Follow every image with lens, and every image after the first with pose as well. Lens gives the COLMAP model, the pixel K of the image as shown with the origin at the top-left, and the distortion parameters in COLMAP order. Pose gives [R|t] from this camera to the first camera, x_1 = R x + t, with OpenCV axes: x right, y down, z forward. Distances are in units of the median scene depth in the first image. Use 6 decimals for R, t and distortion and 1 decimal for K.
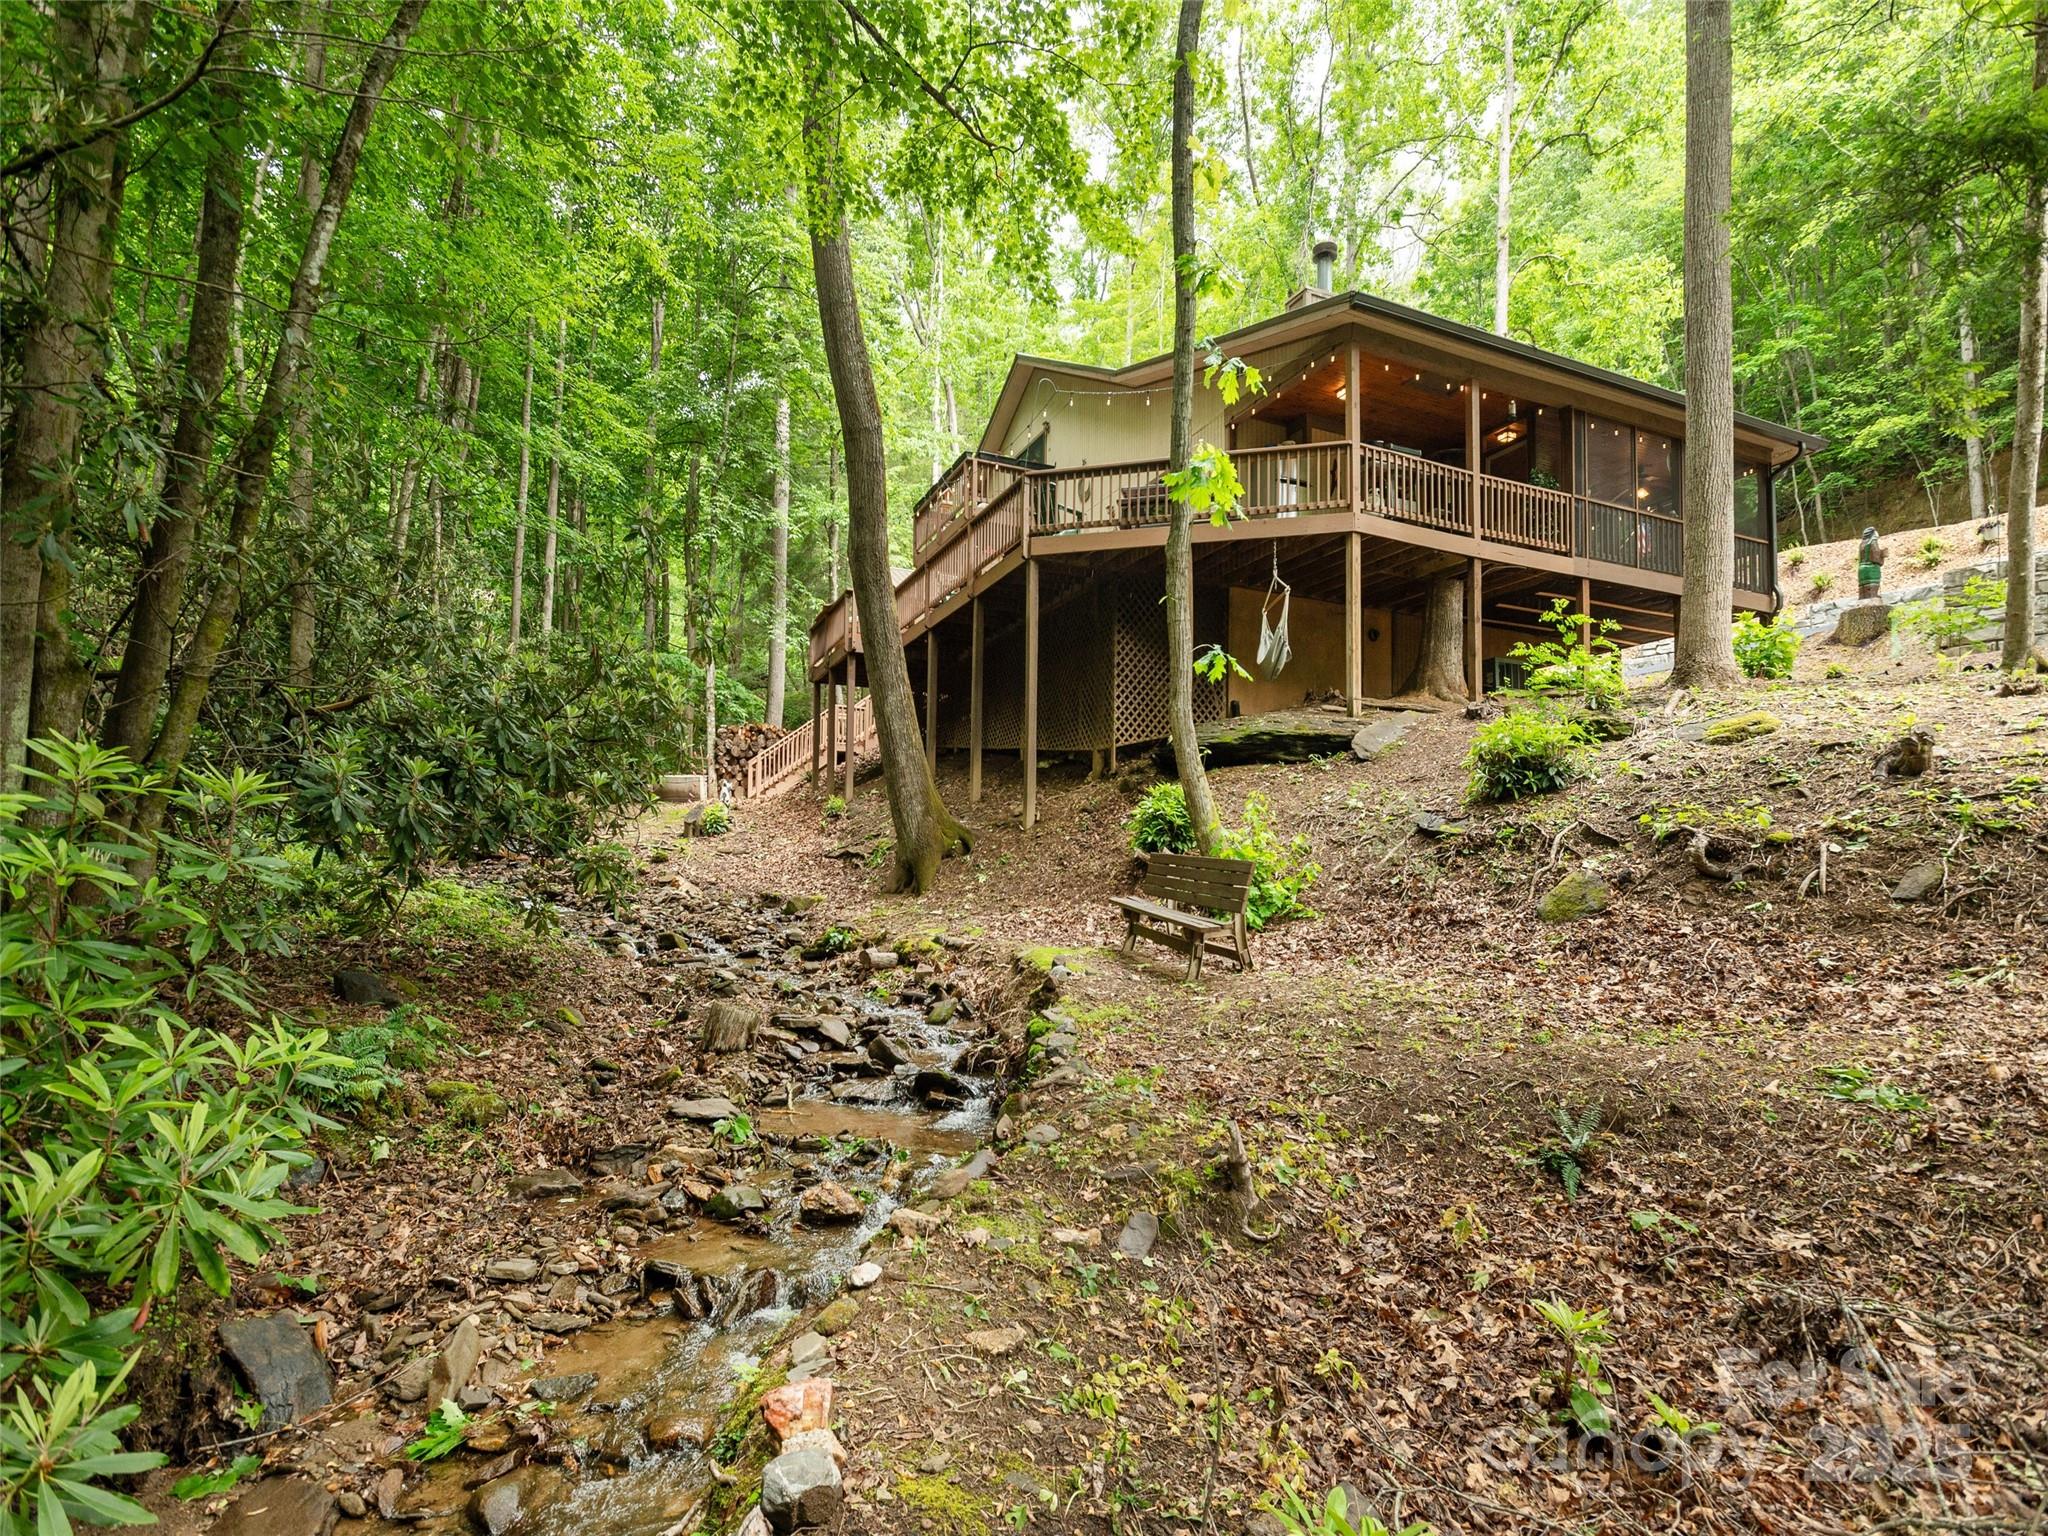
lens RADIAL K [[953.6, 0, 1028.0], [0, 953.6, 759.9], [0, 0, 1]] dist [-0.027107, 0.023236]
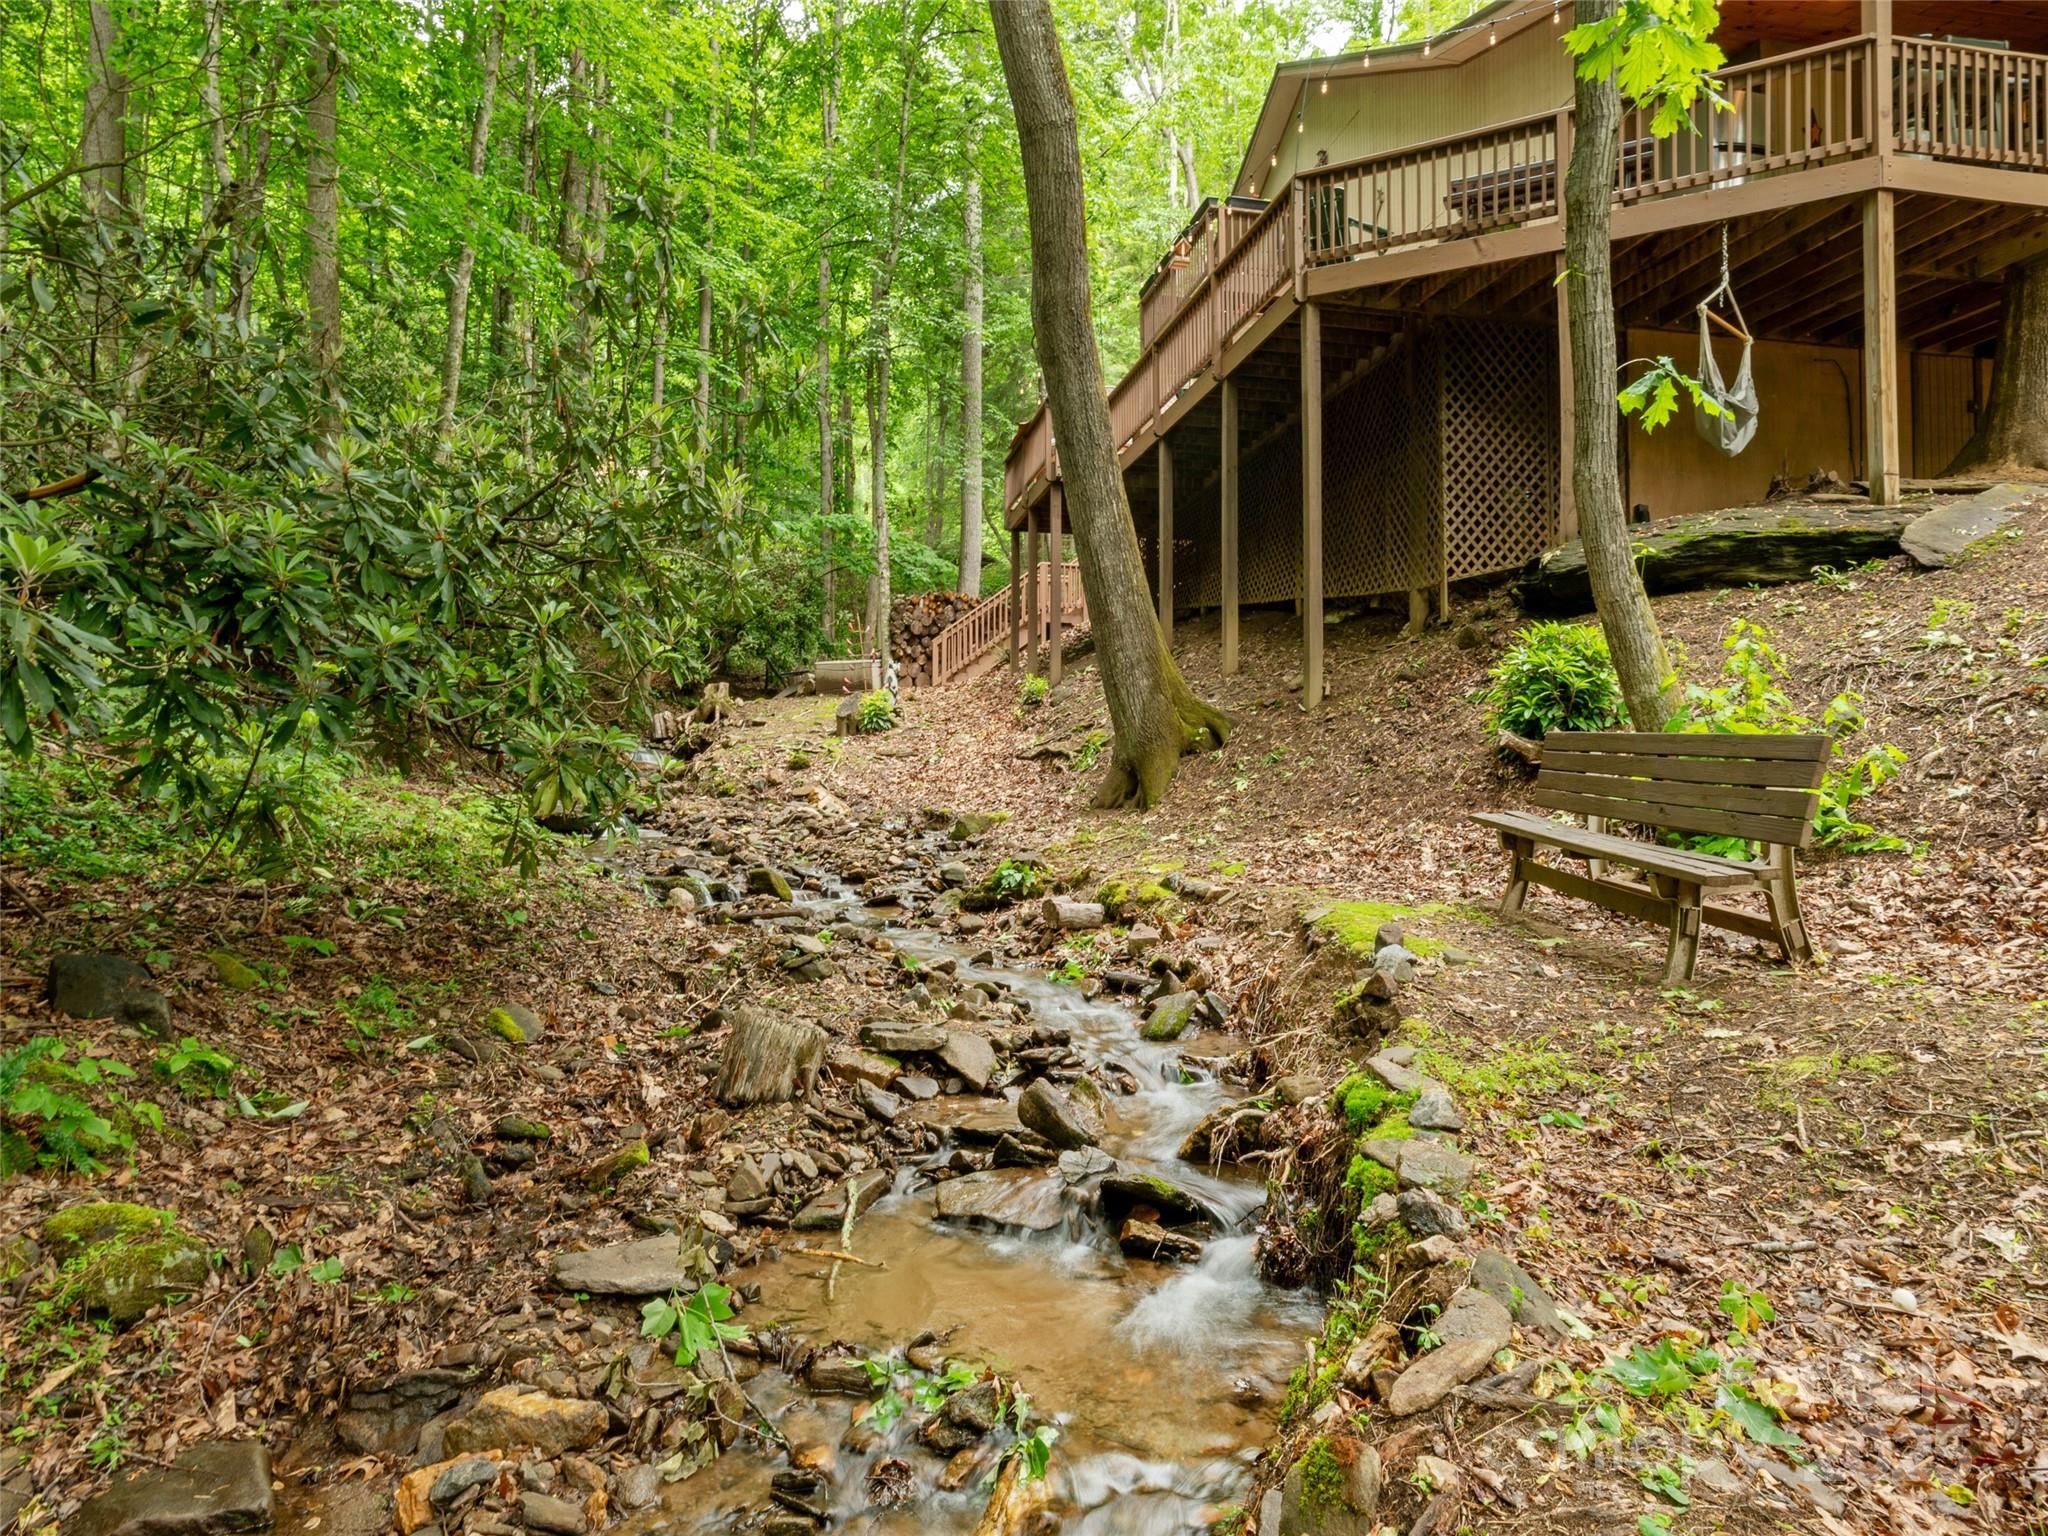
lens RADIAL K [[1145.8, 0, 1027.8], [0, 1145.8, 749.0], [0, 0, 1]] dist [-0.018867, 0.035527]
pose [[0.972019, -0.017600, -0.234240, -0.008654], [0.037847, 0.995895, 0.082225, 0.039736], [0.231832, -0.088790, 0.968695, 0.276892]]
